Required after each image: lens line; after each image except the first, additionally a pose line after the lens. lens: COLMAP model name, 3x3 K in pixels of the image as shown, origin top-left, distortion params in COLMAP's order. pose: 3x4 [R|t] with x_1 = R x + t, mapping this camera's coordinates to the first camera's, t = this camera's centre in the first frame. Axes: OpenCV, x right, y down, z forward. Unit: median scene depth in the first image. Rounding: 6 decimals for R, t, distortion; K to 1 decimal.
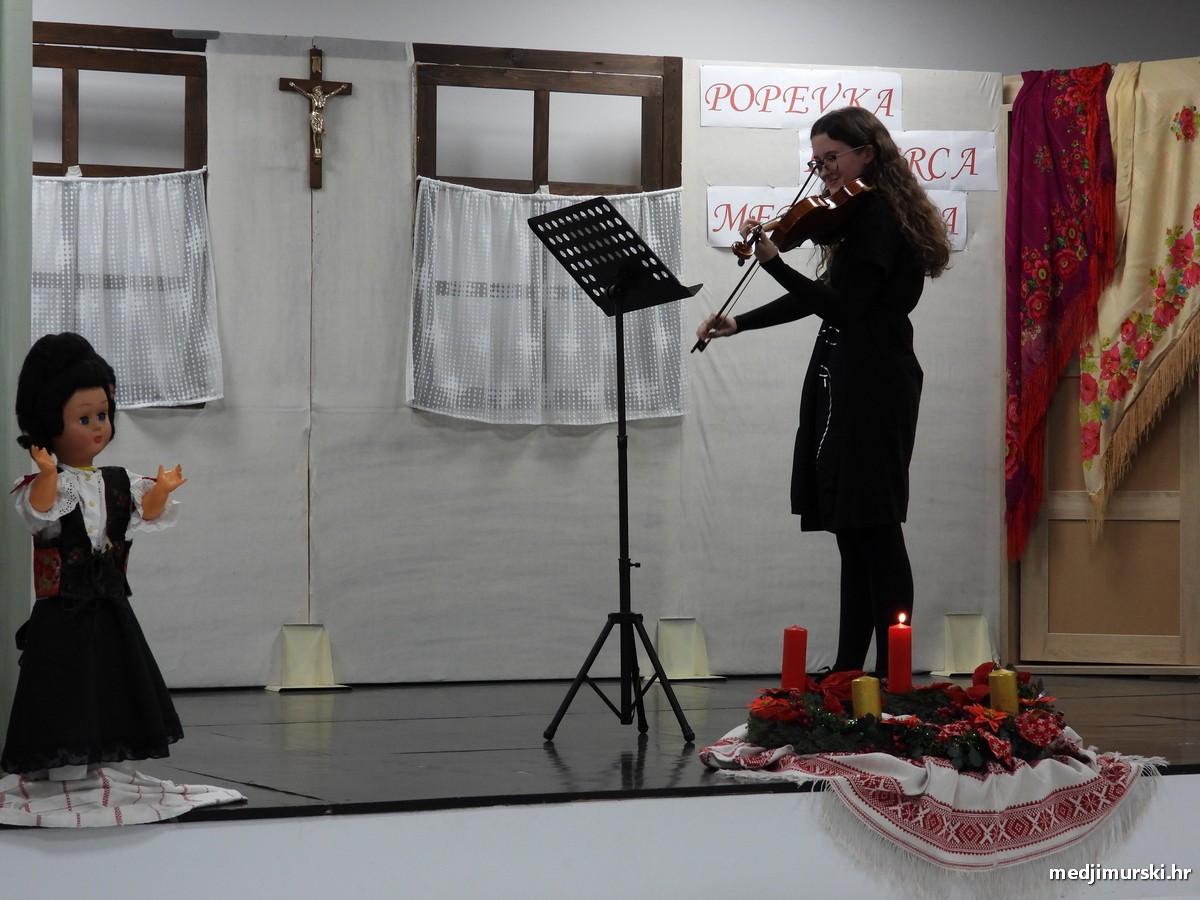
lens RADIAL K [[3084.1, 0, 600.0], [0, 3084.1, 450.0], [0, 0, 1]] dist [0.009394, -0.186941]
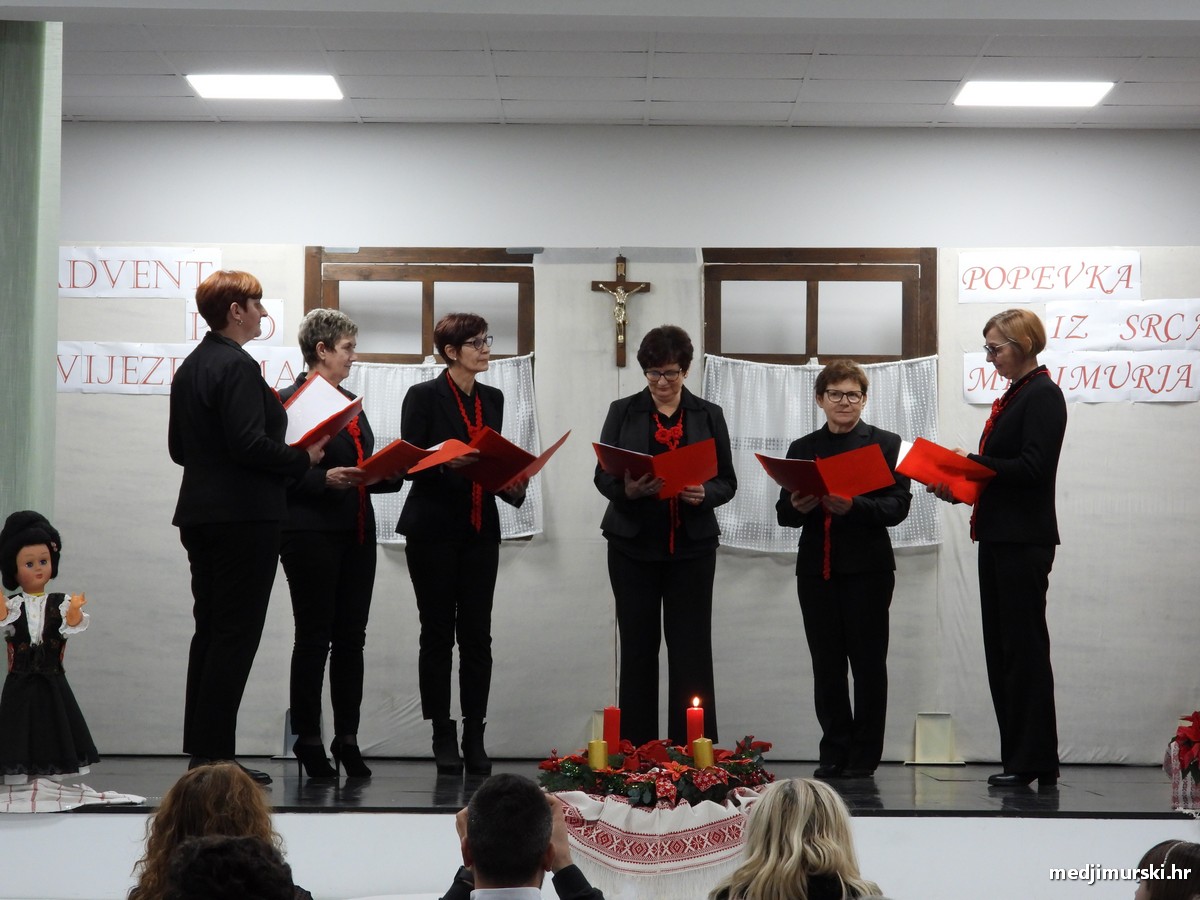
lens RADIAL K [[3592.9, 0, 600.0], [0, 3592.9, 450.0], [0, 0, 1]] dist [0.017252, -0.285948]
pose [[0.910593, -0.010351, -0.413174, 0.503749], [-0.000608, 0.999652, -0.026382, -0.011454], [0.413304, 0.024275, 0.910270, -0.342824]]
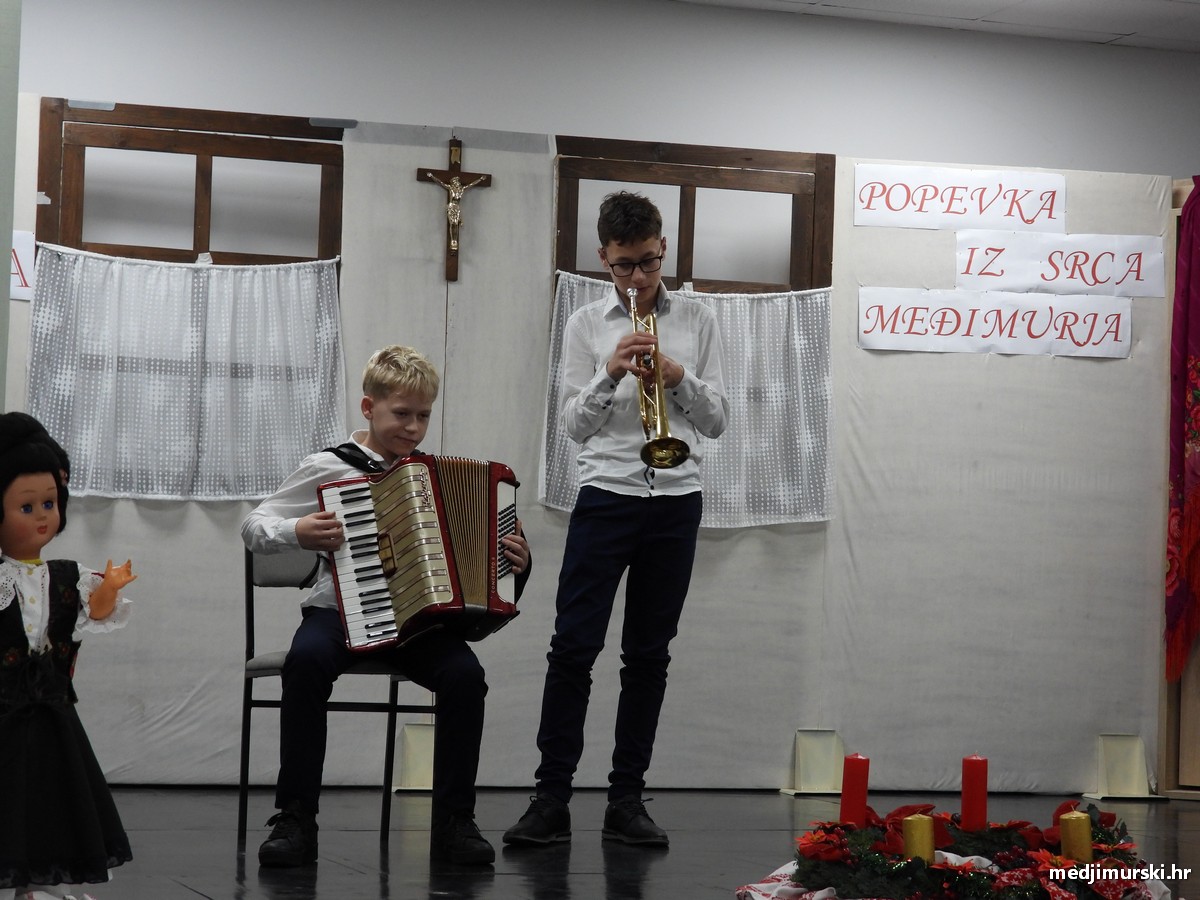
lens RADIAL K [[2854.6, 0, 600.0], [0, 2854.6, 450.0], [0, 0, 1]] dist [-0.005876, 0.064298]
pose [[0.994406, 0.023588, -0.102959, 0.049497], [-0.027099, 0.999093, -0.032837, -0.002138], [0.102091, 0.035444, 0.994143, 0.099842]]
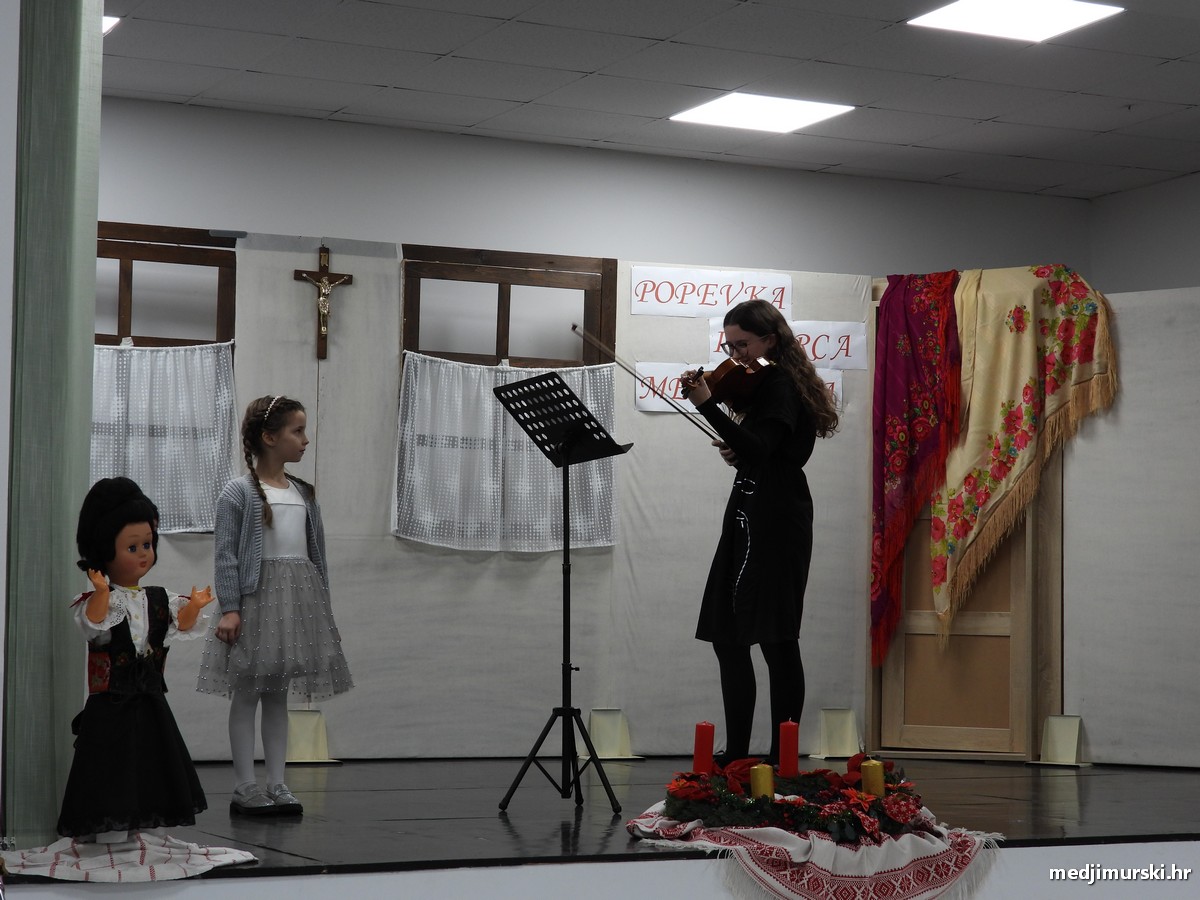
lens RADIAL K [[2457.5, 0, 600.0], [0, 2457.5, 450.0], [0, 0, 1]] dist [0.003861, -0.027366]
pose [[0.999579, 0.016987, 0.023501, -0.002536], [-0.015878, 0.998786, -0.046626, -0.003488], [-0.024264, 0.046234, 0.998636, 0.008319]]
